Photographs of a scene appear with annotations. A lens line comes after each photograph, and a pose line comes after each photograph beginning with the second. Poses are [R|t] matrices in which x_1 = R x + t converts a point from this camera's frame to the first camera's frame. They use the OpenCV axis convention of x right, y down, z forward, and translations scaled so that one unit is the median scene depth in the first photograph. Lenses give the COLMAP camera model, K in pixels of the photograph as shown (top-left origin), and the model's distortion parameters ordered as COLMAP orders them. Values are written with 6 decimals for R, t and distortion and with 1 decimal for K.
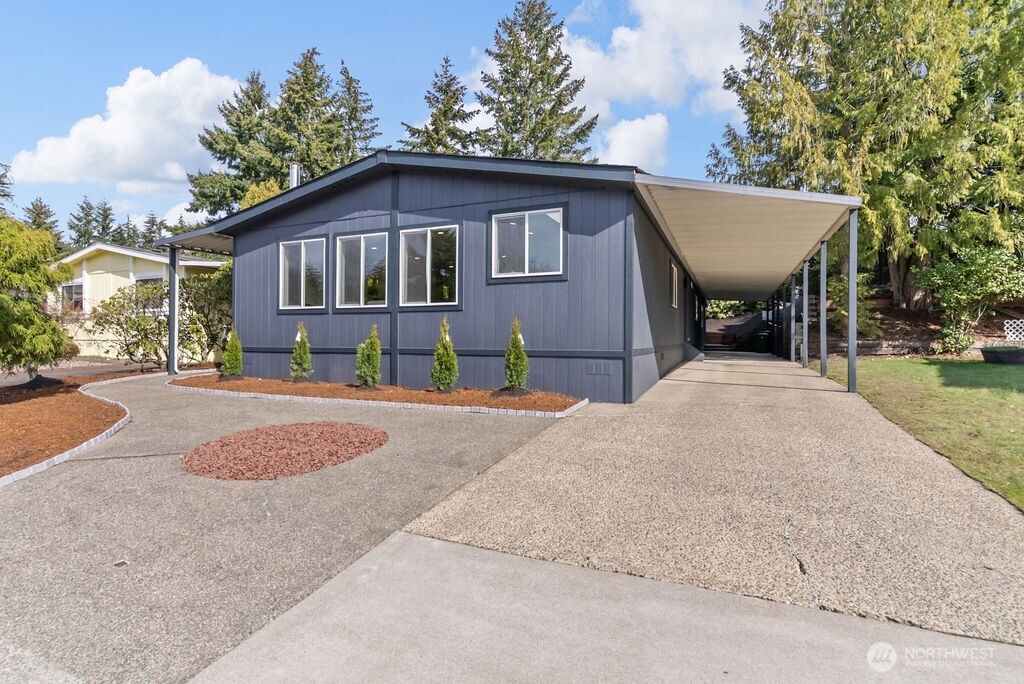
lens RADIAL K [[498.5, 0, 511.7], [0, 498.5, 337.6], [0, 0, 1]] dist [0.003725, 0.000427]
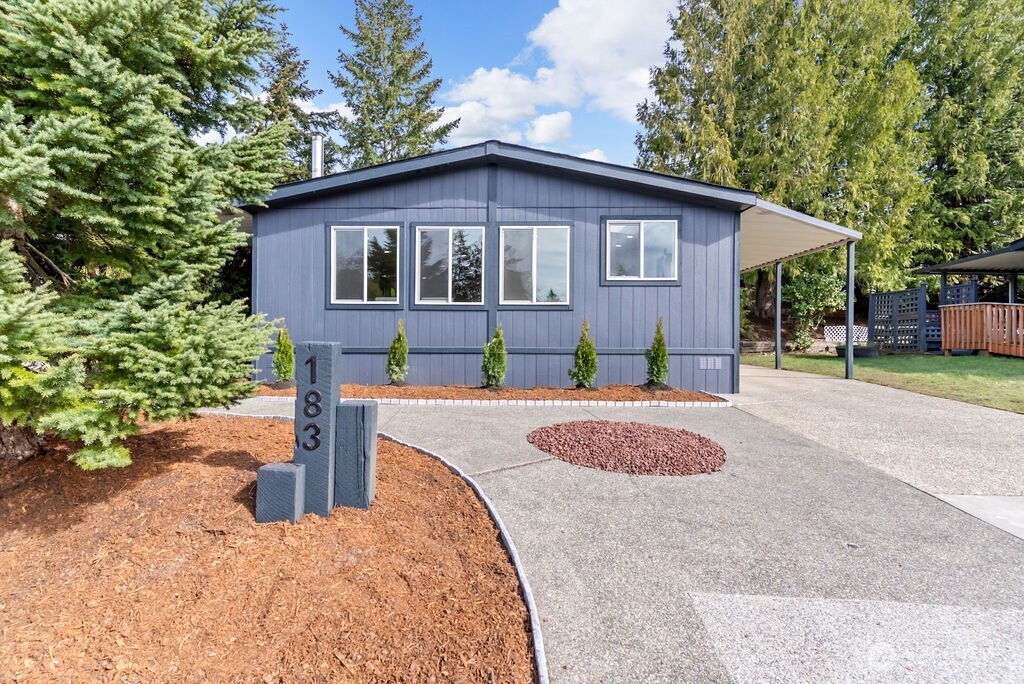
lens RADIAL K [[498.5, 0, 512.4], [0, 498.5, 345.0], [0, 0, 1]] dist [0.003725, 0.000427]
pose [[0.925094, -0.002268, 0.379732, -0.507457], [-0.002070, 0.999937, 0.011016, 0.004890], [-0.379733, -0.010977, 0.925031, 0.082463]]
